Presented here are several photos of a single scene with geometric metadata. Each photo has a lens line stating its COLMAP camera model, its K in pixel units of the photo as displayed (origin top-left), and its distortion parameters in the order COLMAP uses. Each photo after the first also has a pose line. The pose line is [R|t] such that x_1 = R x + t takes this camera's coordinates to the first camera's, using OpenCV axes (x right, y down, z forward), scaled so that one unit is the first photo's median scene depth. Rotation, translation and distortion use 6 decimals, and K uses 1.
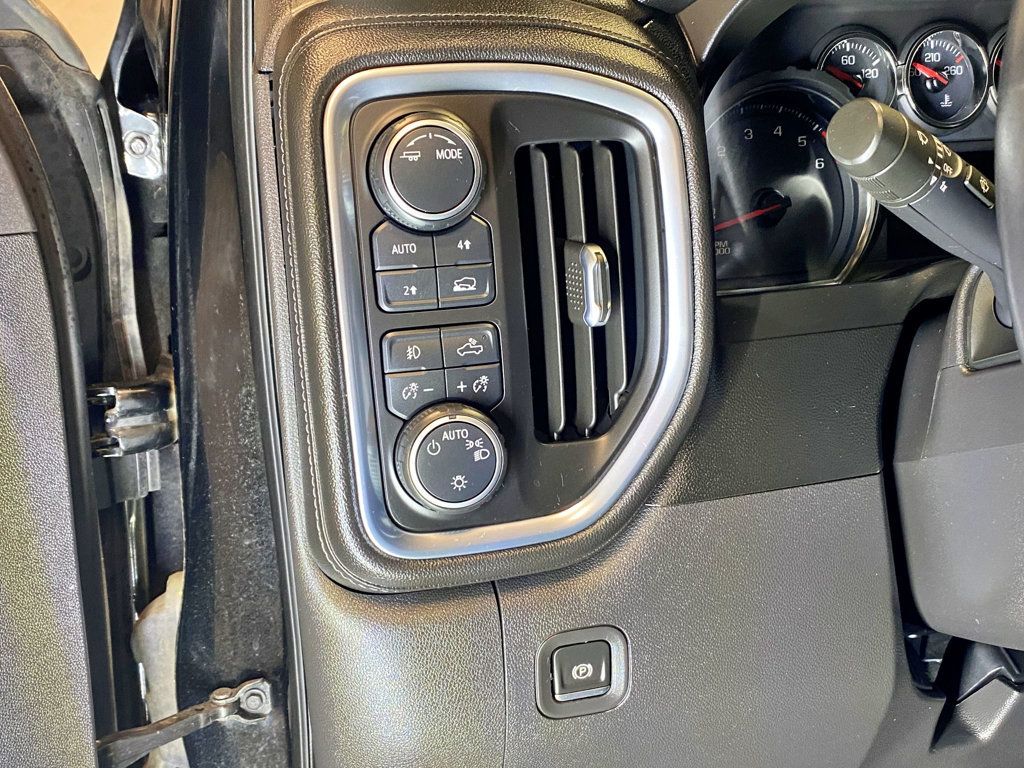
lens RADIAL K [[1236.2, 0, 512.0], [0, 1236.2, 384.0], [0, 0, 1]] dist [0.026189, 0.004103]
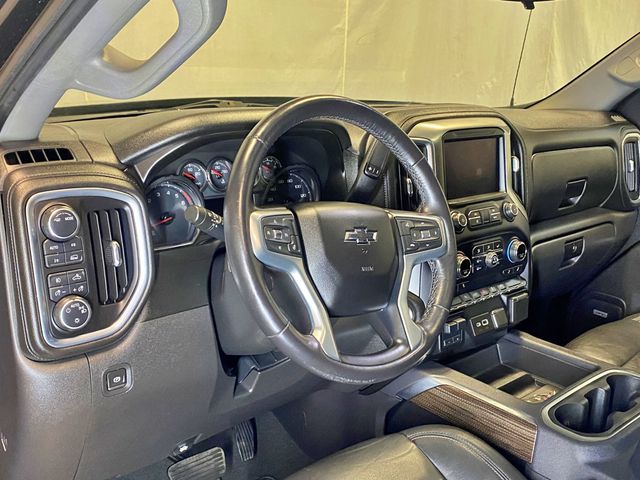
lens RADIAL K [[772.6, 0, 320.0], [0, 772.6, 240.0], [0, 0, 1]] dist [0.026189, 0.004103]
pose [[0.915588, -0.059950, 0.397624, -0.240562], [0.068880, 0.997591, -0.008198, -0.063824], [-0.396174, 0.034895, 0.917512, -1.029011]]
